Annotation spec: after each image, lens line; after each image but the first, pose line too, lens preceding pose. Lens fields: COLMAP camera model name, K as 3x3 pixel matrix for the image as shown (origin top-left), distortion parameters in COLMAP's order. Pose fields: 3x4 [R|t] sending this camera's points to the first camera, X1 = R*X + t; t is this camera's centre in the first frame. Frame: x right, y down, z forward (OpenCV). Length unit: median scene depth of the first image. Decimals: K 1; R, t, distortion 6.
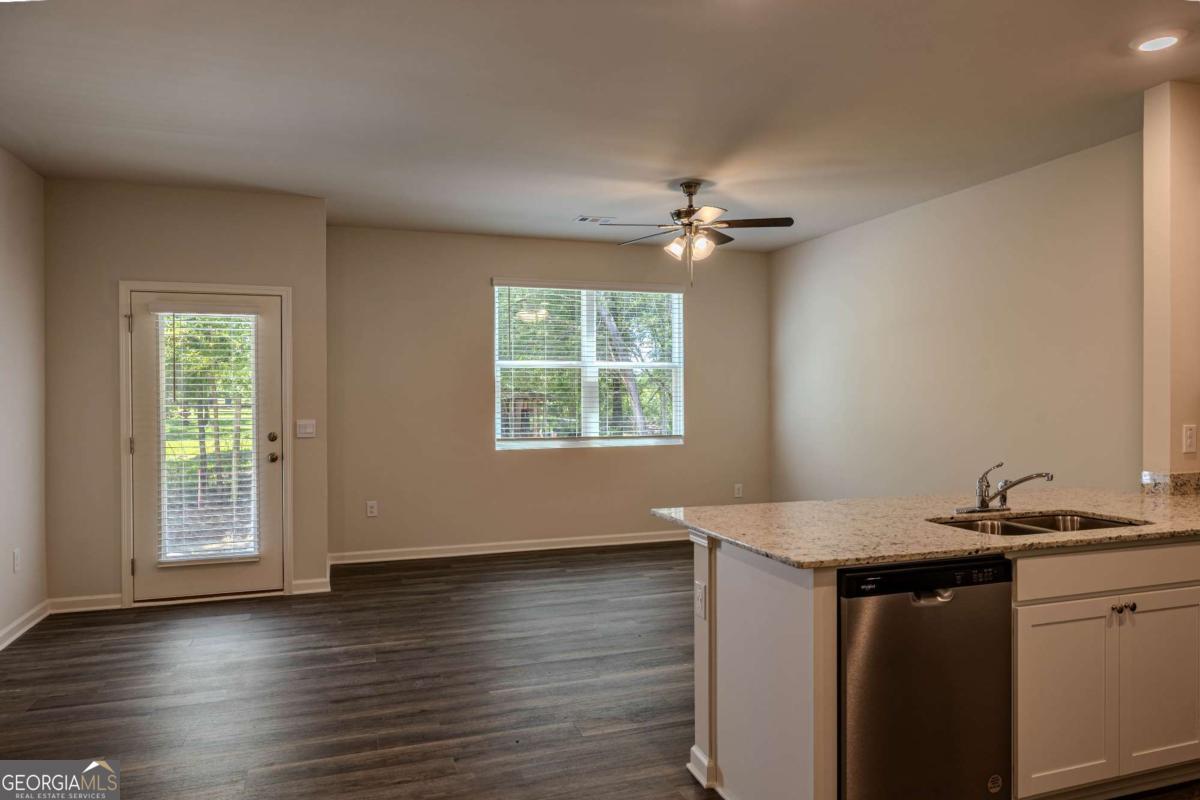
lens RADIAL K [[781.0, 0, 600.9], [0, 781.0, 400.1], [0, 0, 1]] dist [0.008921, 0.000891]
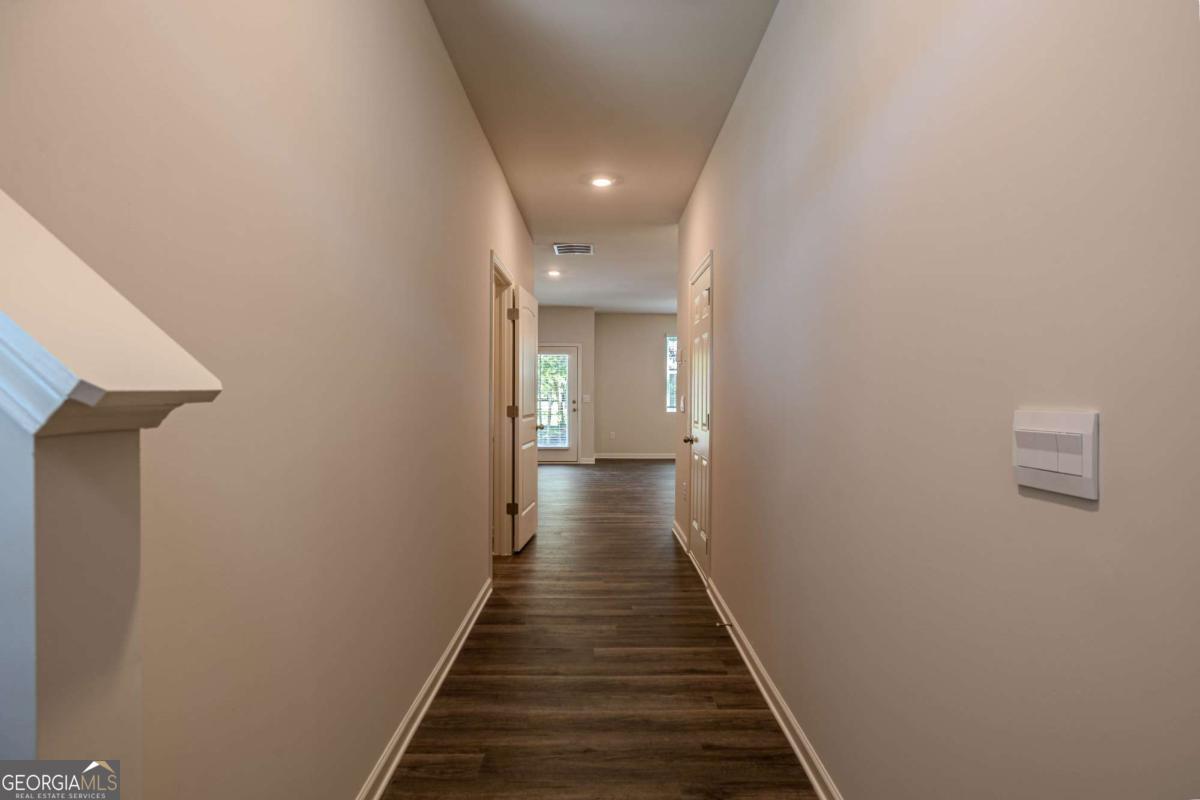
lens RADIAL K [[639.1, 0, 600.3], [0, 639.1, 398.3], [0, 0, 1]] dist [0.005176, 0.000613]
pose [[0.945439, 0.007669, -0.325708, 0.340515], [-0.007842, 0.999969, 0.000783, 0.032745], [0.325704, 0.001814, 0.945470, -0.944554]]
